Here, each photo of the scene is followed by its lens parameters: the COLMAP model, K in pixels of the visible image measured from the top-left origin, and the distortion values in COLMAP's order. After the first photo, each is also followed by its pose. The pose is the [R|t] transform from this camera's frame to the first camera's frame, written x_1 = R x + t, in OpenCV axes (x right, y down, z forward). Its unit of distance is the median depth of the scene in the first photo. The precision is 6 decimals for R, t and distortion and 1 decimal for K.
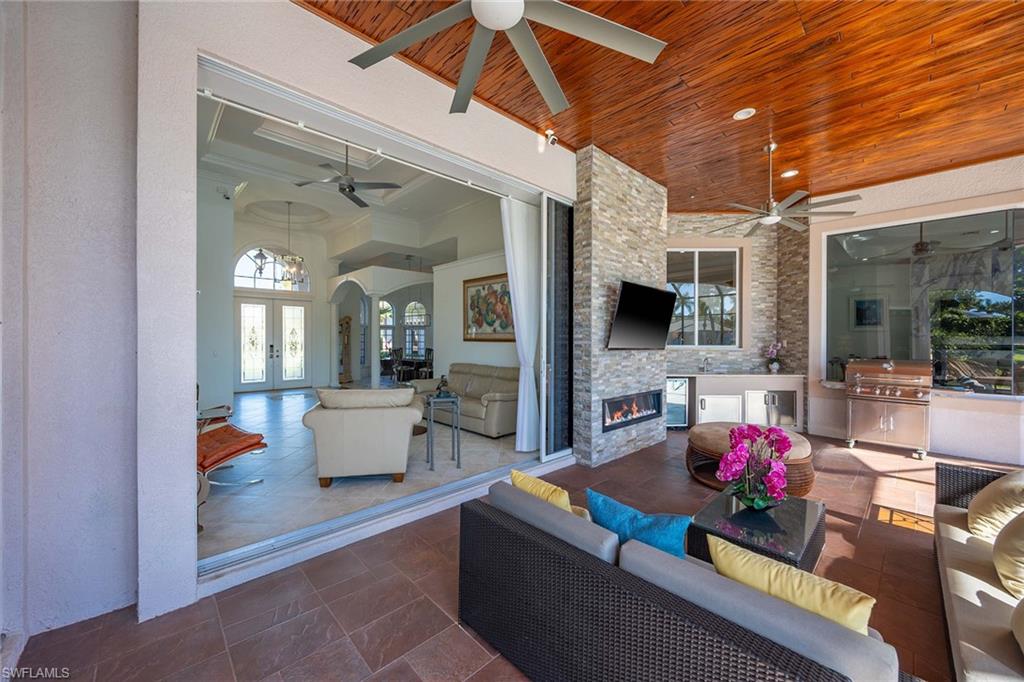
lens RADIAL K [[386.6, 0, 510.0], [0, 386.6, 340.3], [0, 0, 1]] dist [-0.002071, -0.000098]
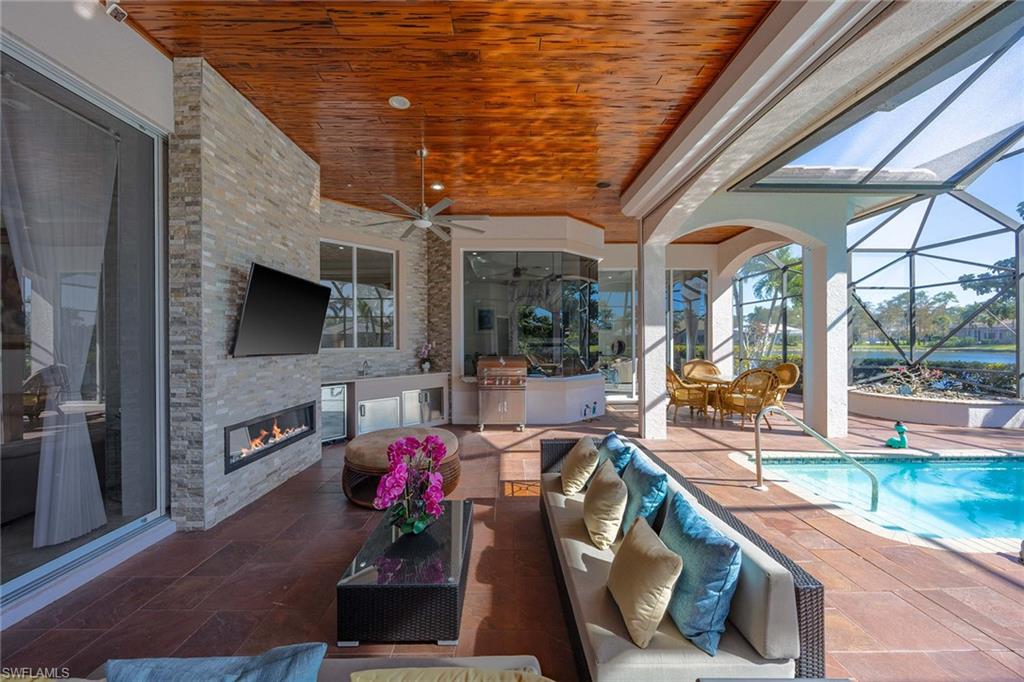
lens RADIAL K [[386.6, 0, 510.0], [0, 386.6, 340.3], [0, 0, 1]] dist [-0.002071, -0.000098]
pose [[0.681396, -0.006085, 0.731890, 0.075991], [0.009758, 0.999952, -0.000771, -0.000813], [-0.731850, 0.007667, 0.681422, 0.128004]]
